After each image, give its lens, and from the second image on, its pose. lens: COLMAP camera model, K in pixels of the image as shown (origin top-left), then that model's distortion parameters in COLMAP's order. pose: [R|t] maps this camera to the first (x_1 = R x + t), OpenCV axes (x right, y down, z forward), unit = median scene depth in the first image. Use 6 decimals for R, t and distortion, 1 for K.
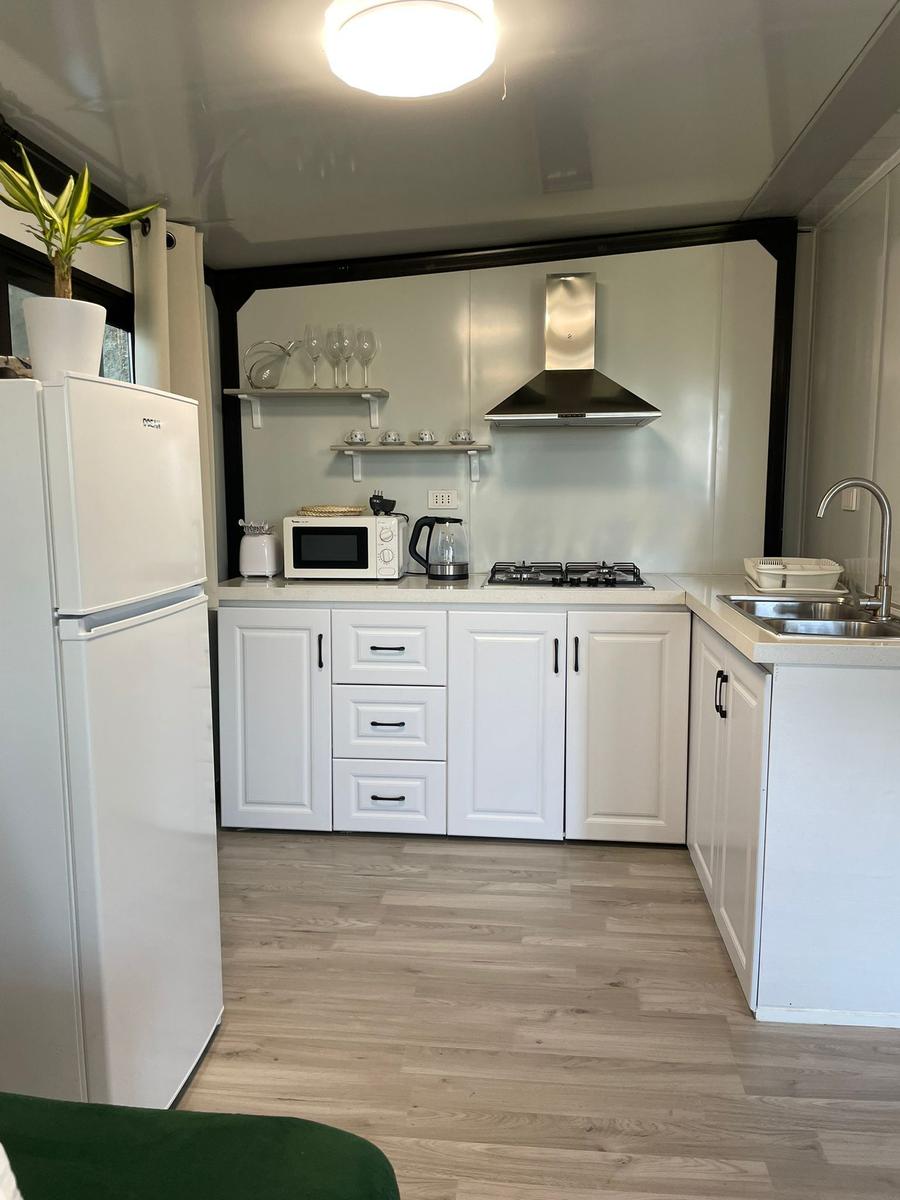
lens RADIAL K [[918.1, 0, 447.9], [0, 918.1, 598.2], [0, 0, 1]] dist [0.008970, -0.001898]
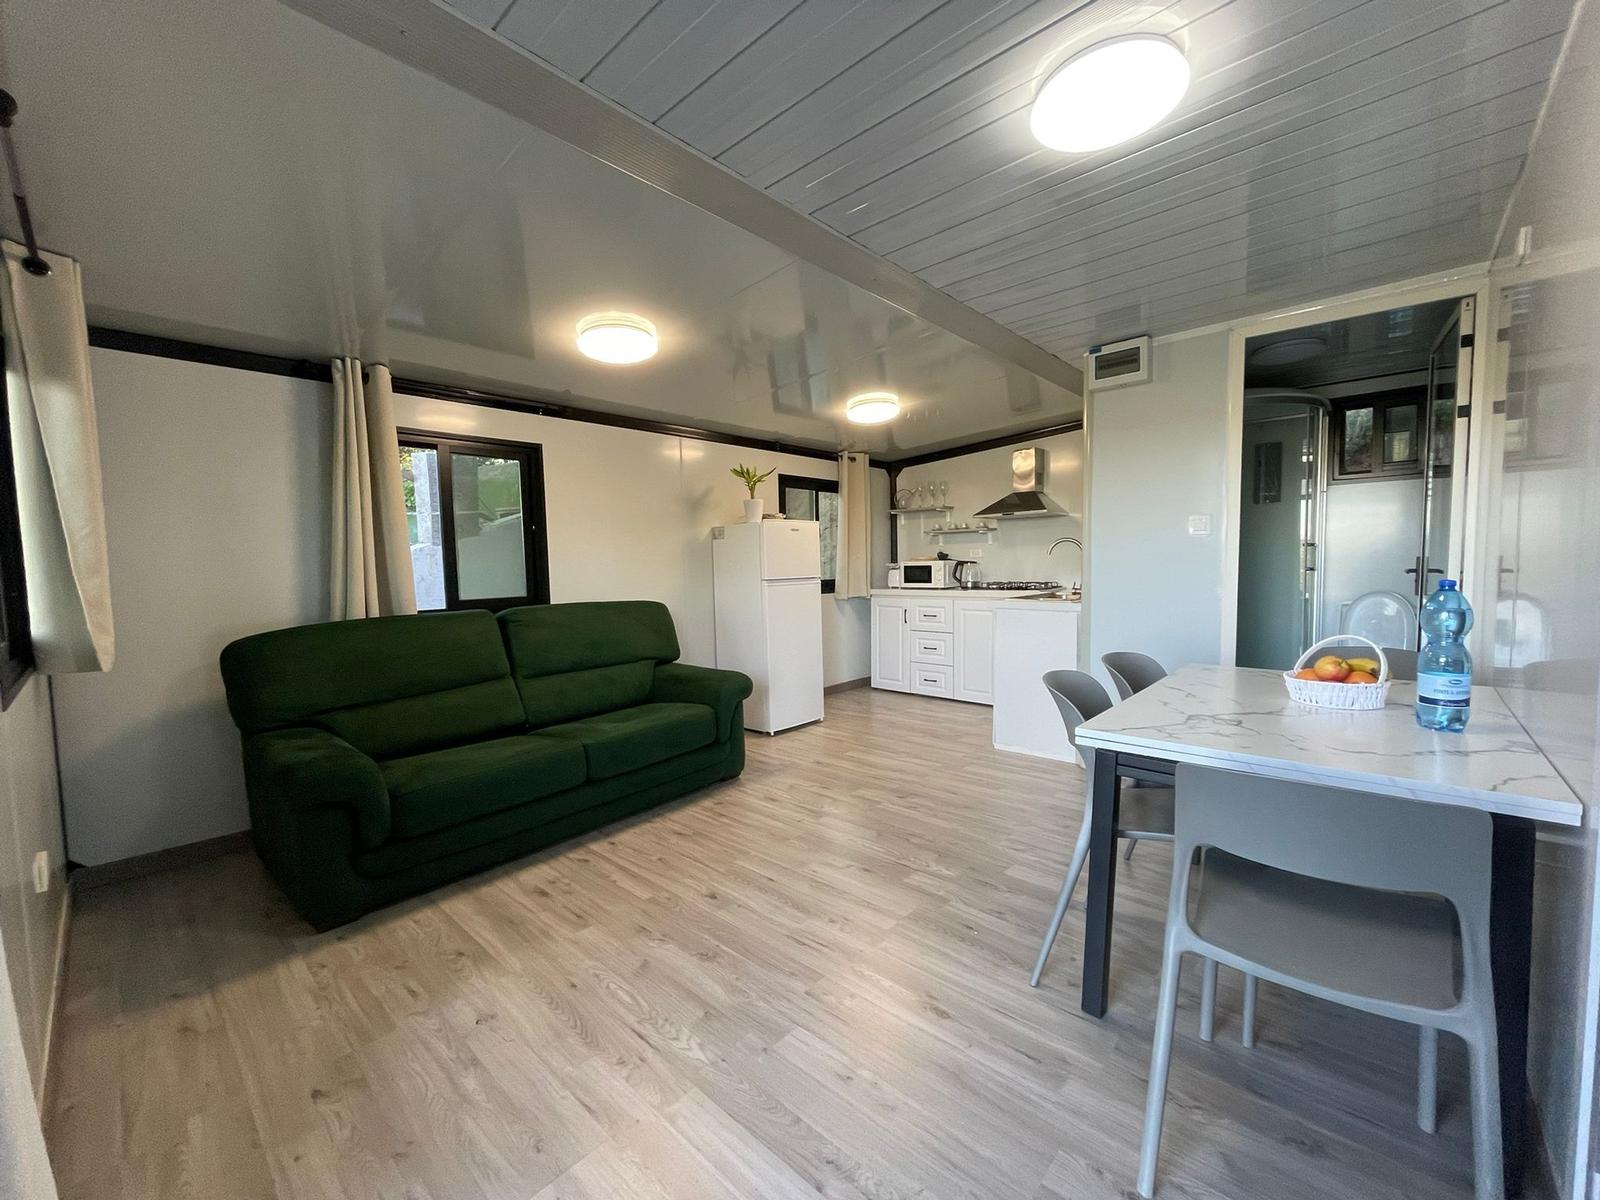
lens RADIAL K [[641.5, 0, 798.5], [0, 641.5, 602.2], [0, 0, 1]] dist [-0.000232, -0.000001]
pose [[0.808178, 0.022441, -0.588510, 0.585158], [-0.054126, 0.997875, -0.036279, 0.090937], [0.586445, 0.061173, 0.807675, -0.497993]]
